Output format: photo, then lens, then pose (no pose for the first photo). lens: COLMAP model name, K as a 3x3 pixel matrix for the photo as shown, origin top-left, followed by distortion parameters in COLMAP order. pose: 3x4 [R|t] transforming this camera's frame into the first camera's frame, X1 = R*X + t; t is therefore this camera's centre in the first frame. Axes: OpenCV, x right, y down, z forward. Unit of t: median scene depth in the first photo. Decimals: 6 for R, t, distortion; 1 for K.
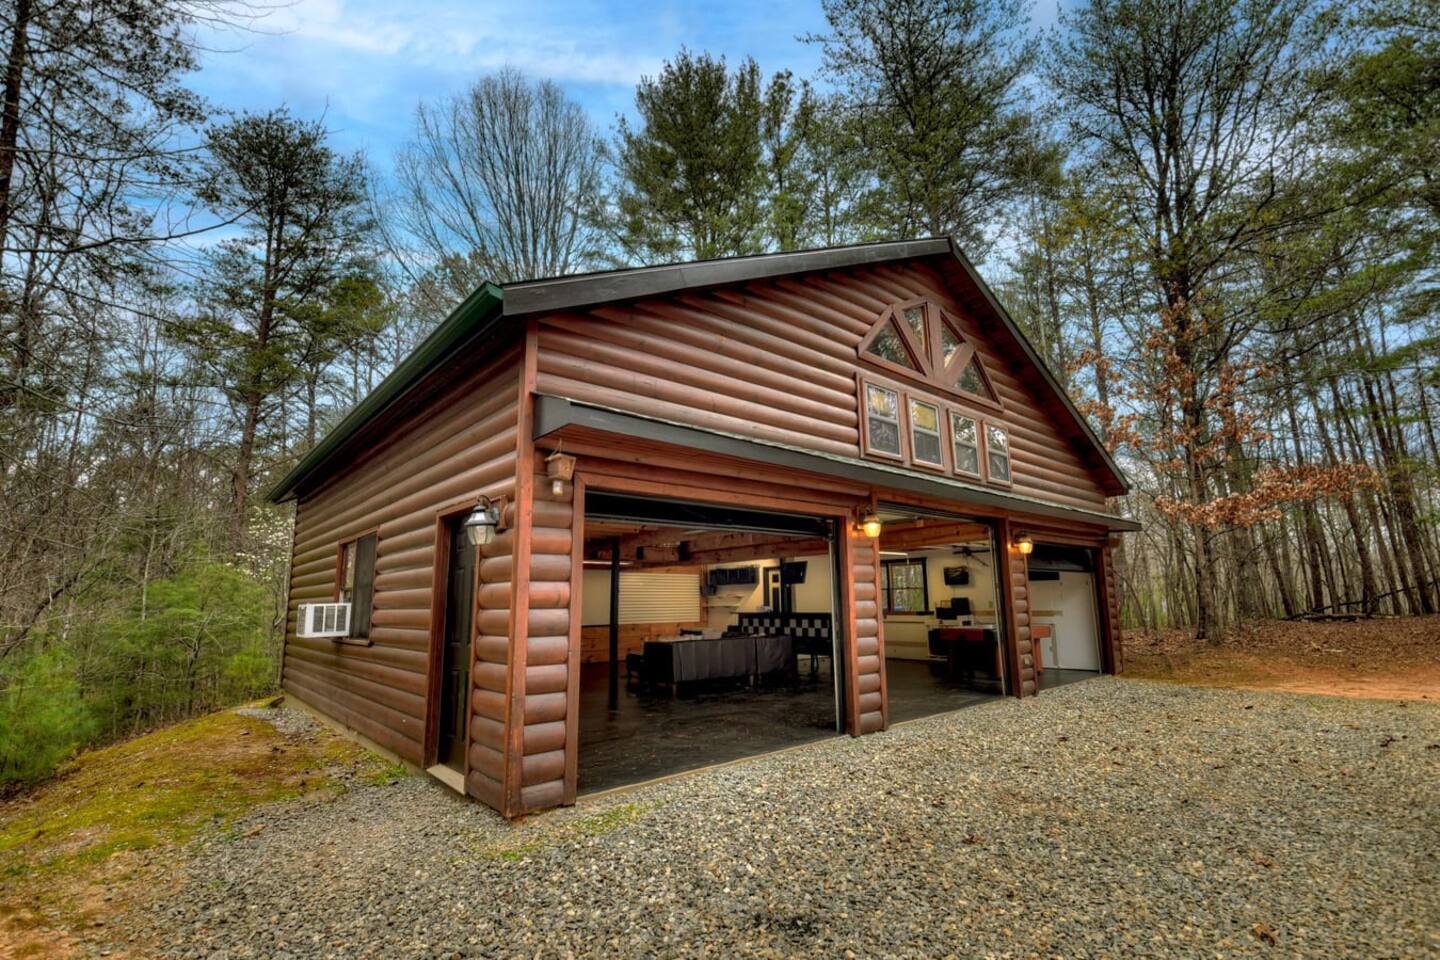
lens RADIAL K [[649.1, 0, 720.0], [0, 649.1, 480.0], [0, 0, 1]] dist [-0.003617, -0.014603]
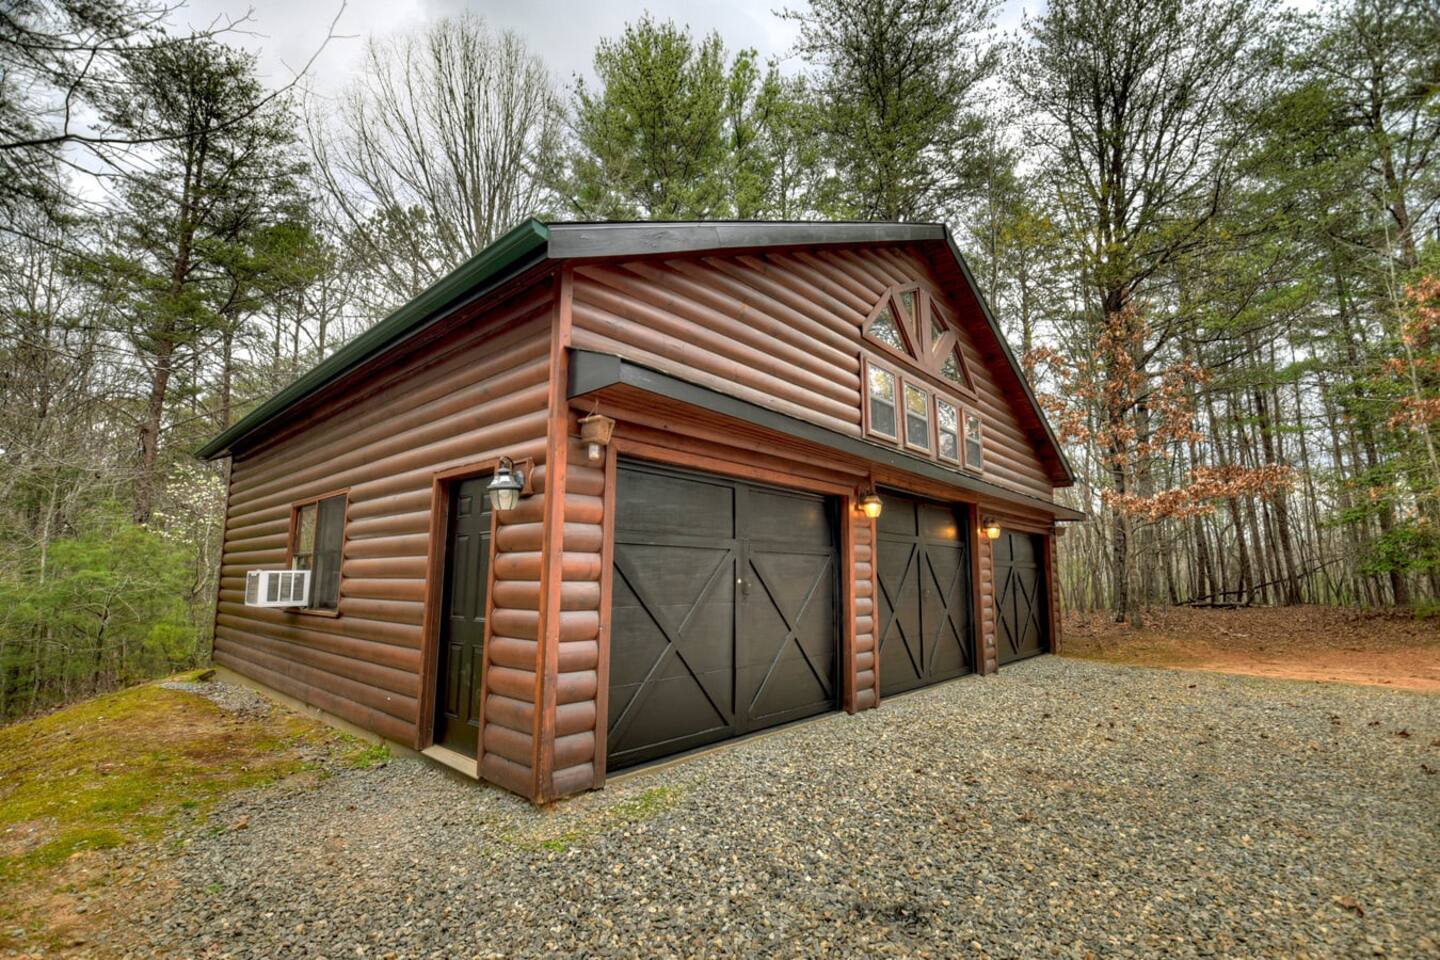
lens RADIAL K [[637.3, 0, 719.2], [0, 637.3, 482.7], [0, 0, 1]] dist [-0.008704, -0.010828]
pose [[0.992767, 0.038942, 0.113563, -0.158332], [-0.042892, 0.998549, 0.032552, 0.017143], [-0.112131, -0.037187, 0.992997, 0.069442]]
